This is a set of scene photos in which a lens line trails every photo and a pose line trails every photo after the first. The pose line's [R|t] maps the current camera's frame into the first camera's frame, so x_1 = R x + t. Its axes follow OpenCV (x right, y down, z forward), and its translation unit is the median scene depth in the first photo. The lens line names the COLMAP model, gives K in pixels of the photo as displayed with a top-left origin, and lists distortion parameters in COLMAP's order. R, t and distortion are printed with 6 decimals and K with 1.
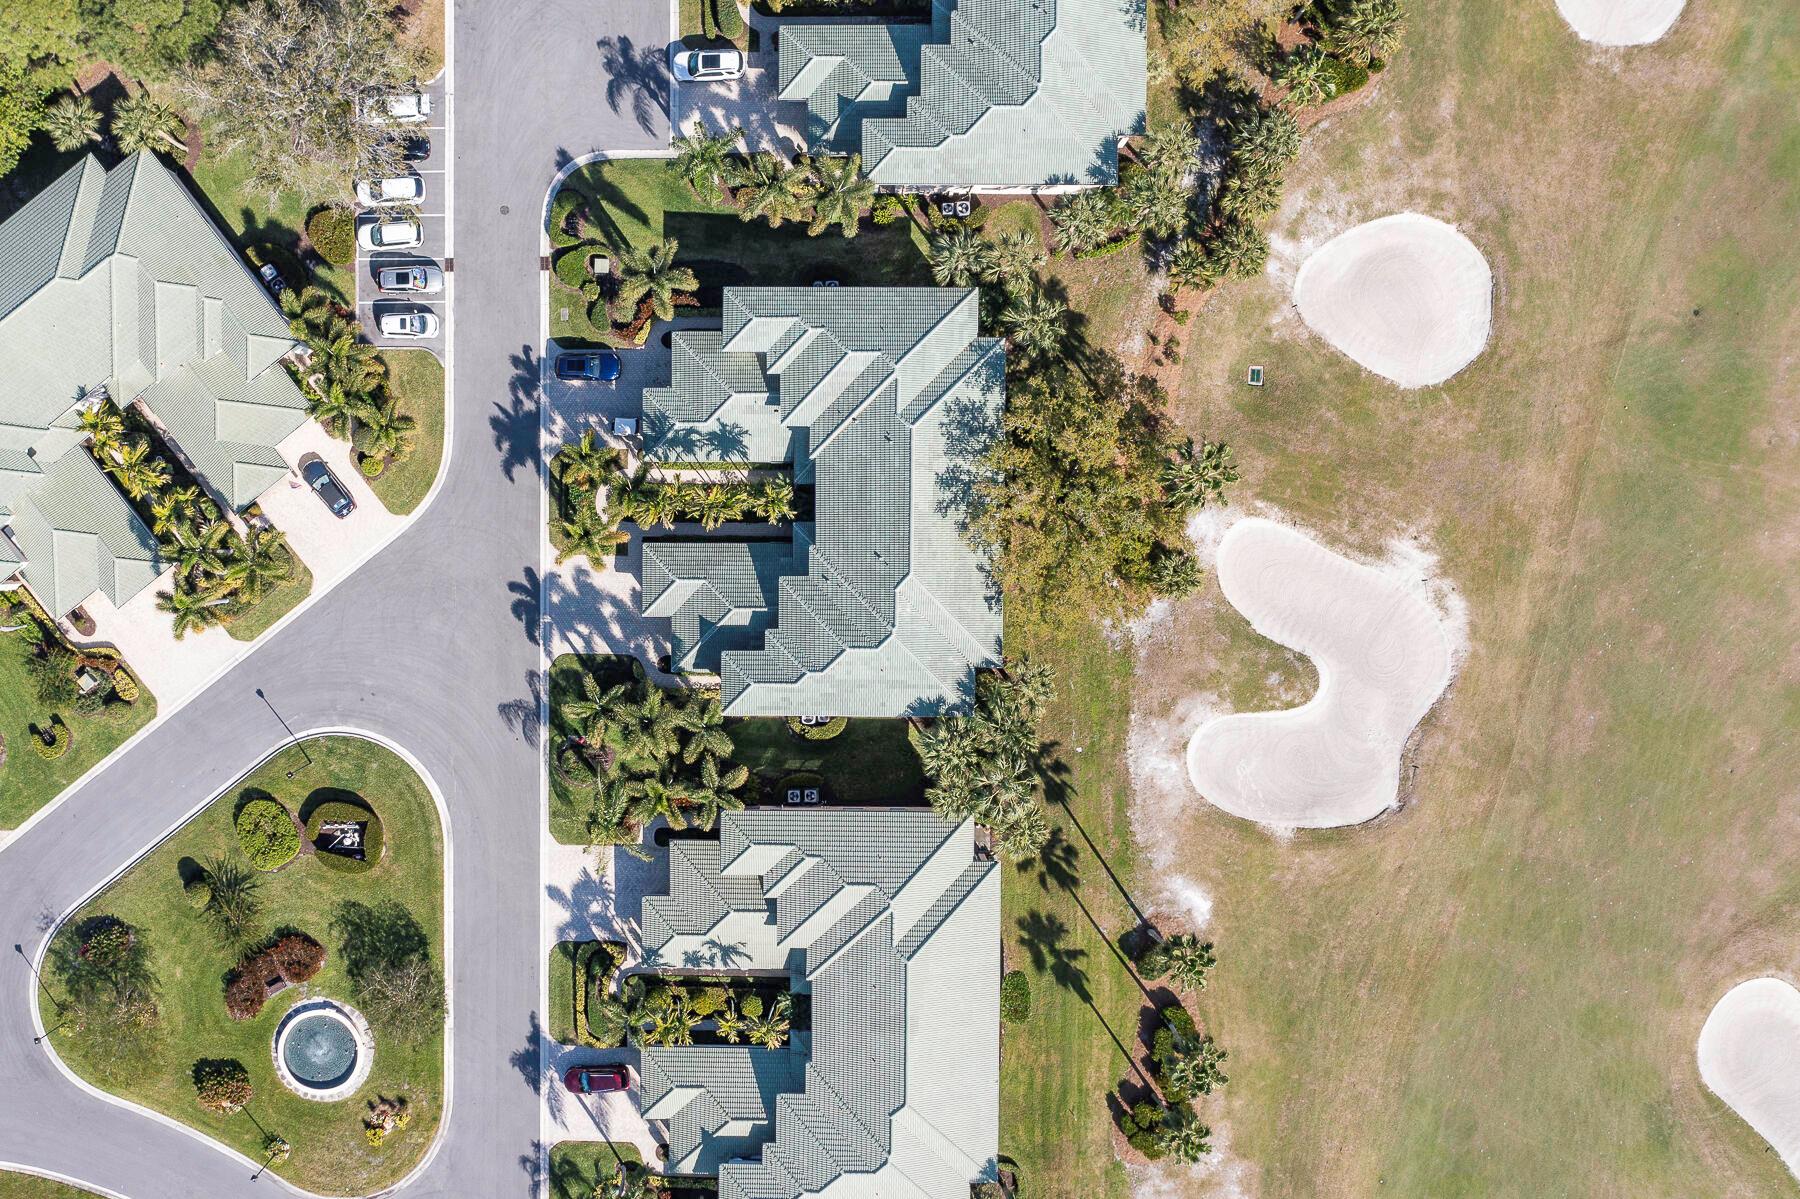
lens RADIAL K [[1772.4, 0, 803.9], [0, 1772.4, 593.9], [0, 0, 1]] dist [-0.033184, 0.000000]
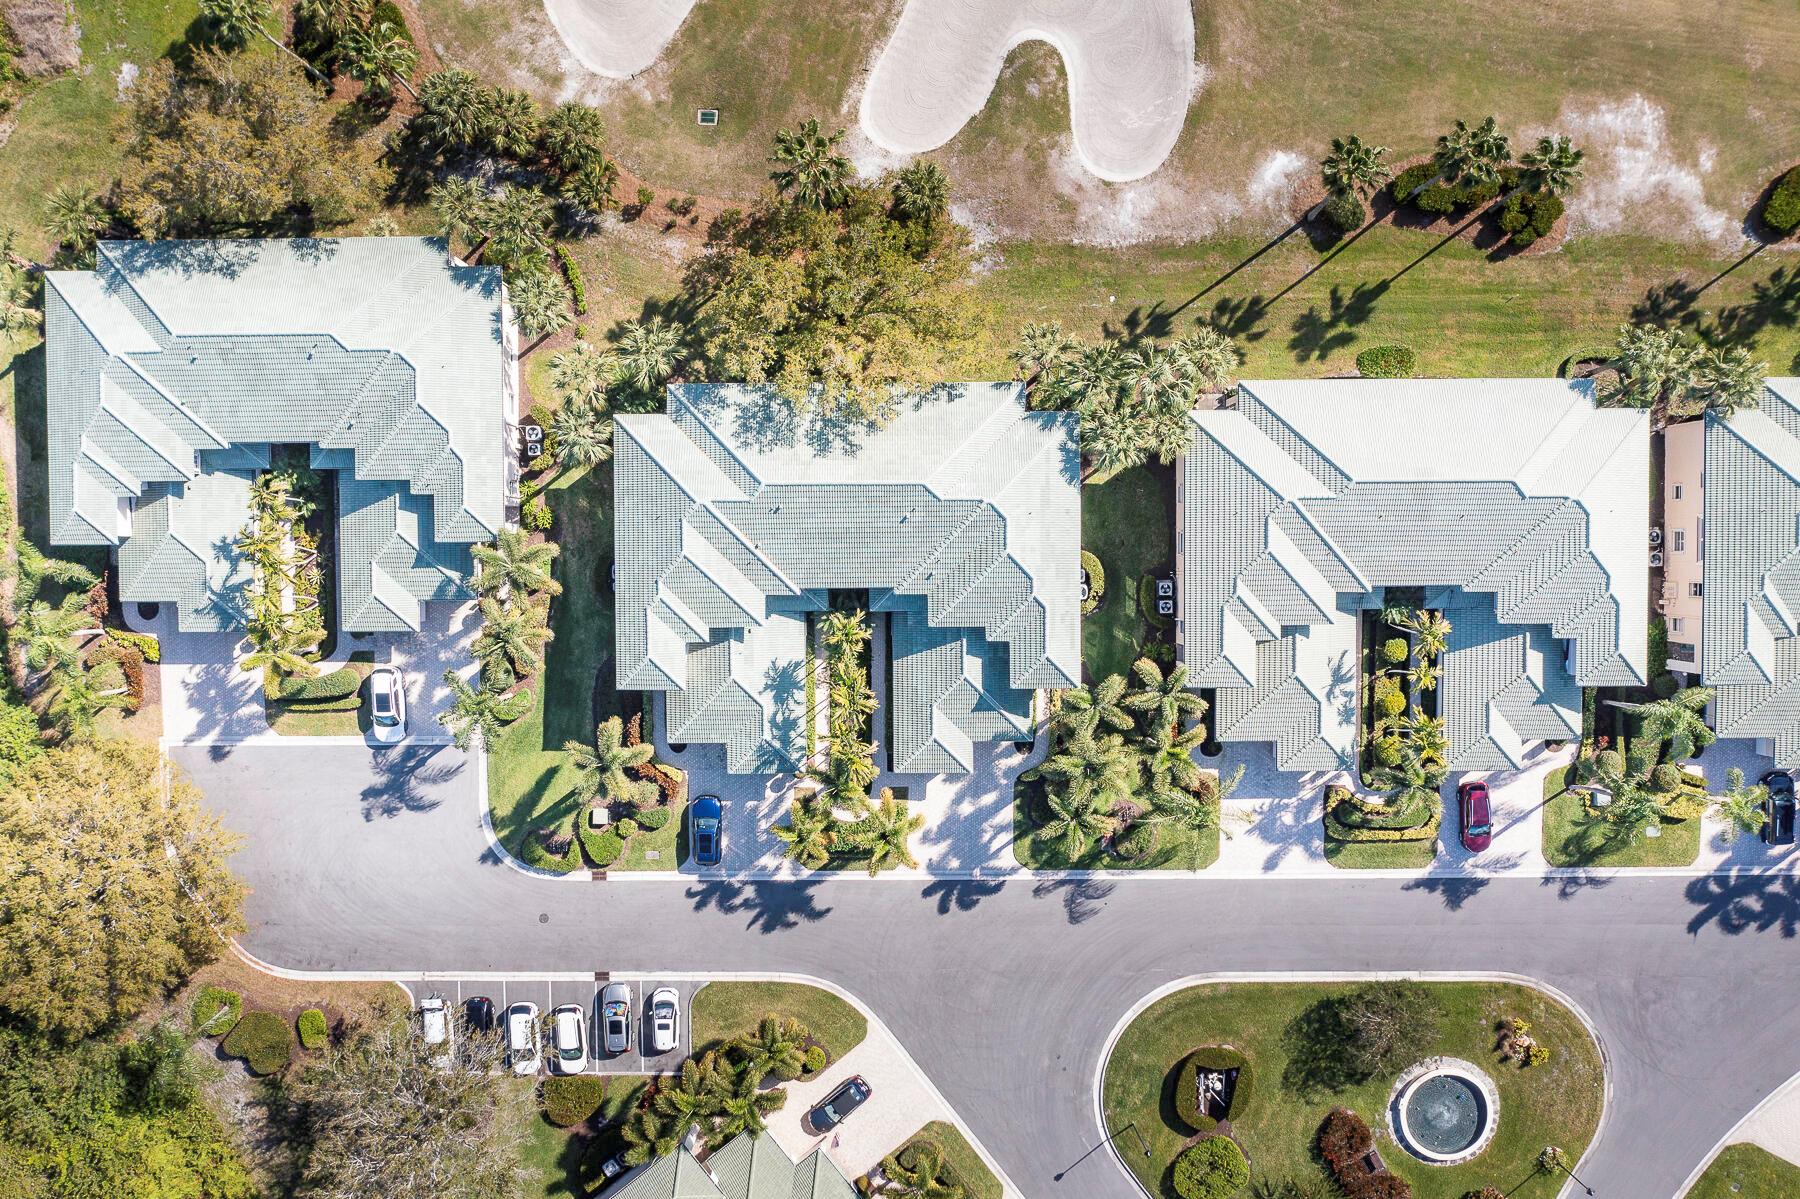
lens RADIAL K [[1517.9, 0, 872.9], [0, 1517.9, 599.9], [0, 0, 1]] dist [-0.044007, 0.025103]
pose [[-0.010686, -0.999871, -0.012029, 0.009132], [0.998847, -0.010110, -0.046933, -0.001517], [0.046805, -0.012516, 0.998826, 0.204053]]
